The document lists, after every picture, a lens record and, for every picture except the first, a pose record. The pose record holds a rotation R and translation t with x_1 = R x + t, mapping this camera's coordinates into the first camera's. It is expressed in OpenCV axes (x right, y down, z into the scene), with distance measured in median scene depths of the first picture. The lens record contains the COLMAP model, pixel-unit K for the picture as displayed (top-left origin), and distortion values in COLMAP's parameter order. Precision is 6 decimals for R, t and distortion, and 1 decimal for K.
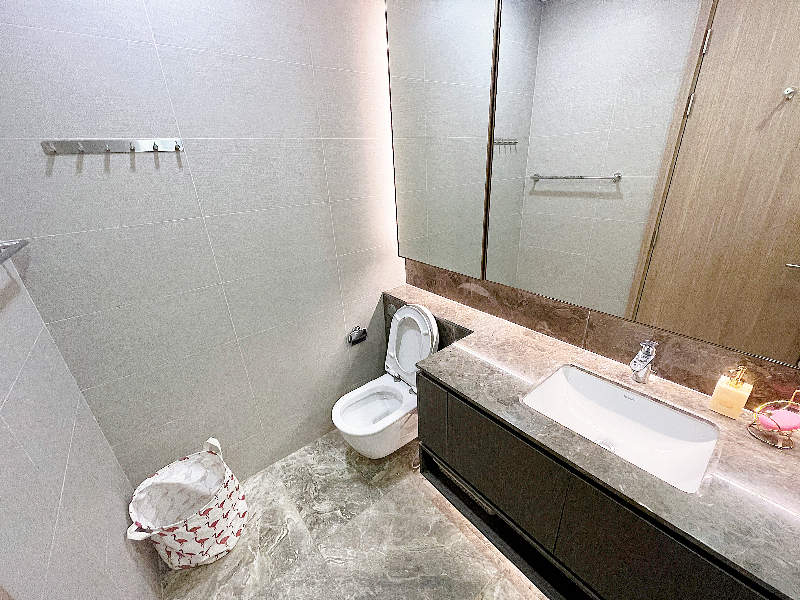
lens RADIAL K [[324.0, 0, 402.3], [0, 324.0, 291.7], [0, 0, 1]] dist [-0.000573, -0.000120]
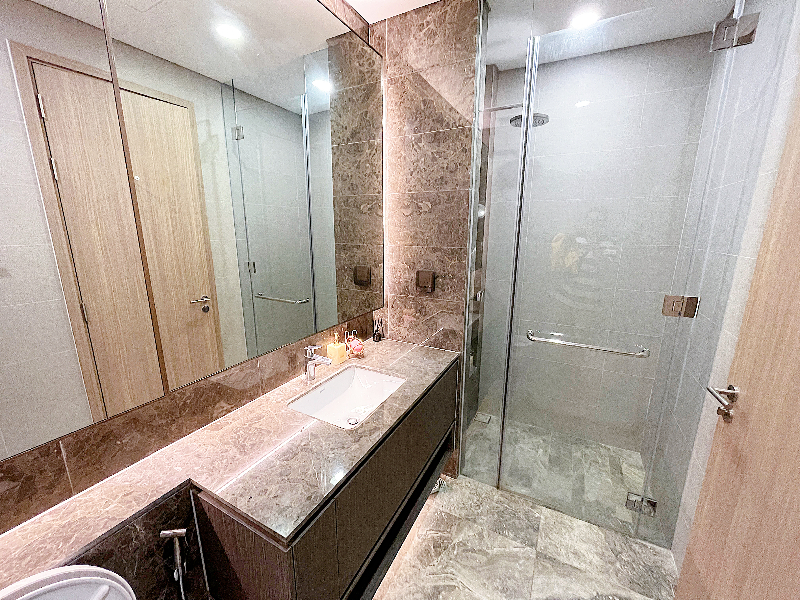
lens RADIAL K [[324.0, 0, 402.3], [0, 324.0, 291.7], [0, 0, 1]] dist [-0.000573, -0.000120]
pose [[-0.352610, -0.161360, 0.921753, -0.471979], [0.353503, 0.889063, 0.290867, -0.248619], [-0.866431, 0.428405, -0.256451, 0.735752]]
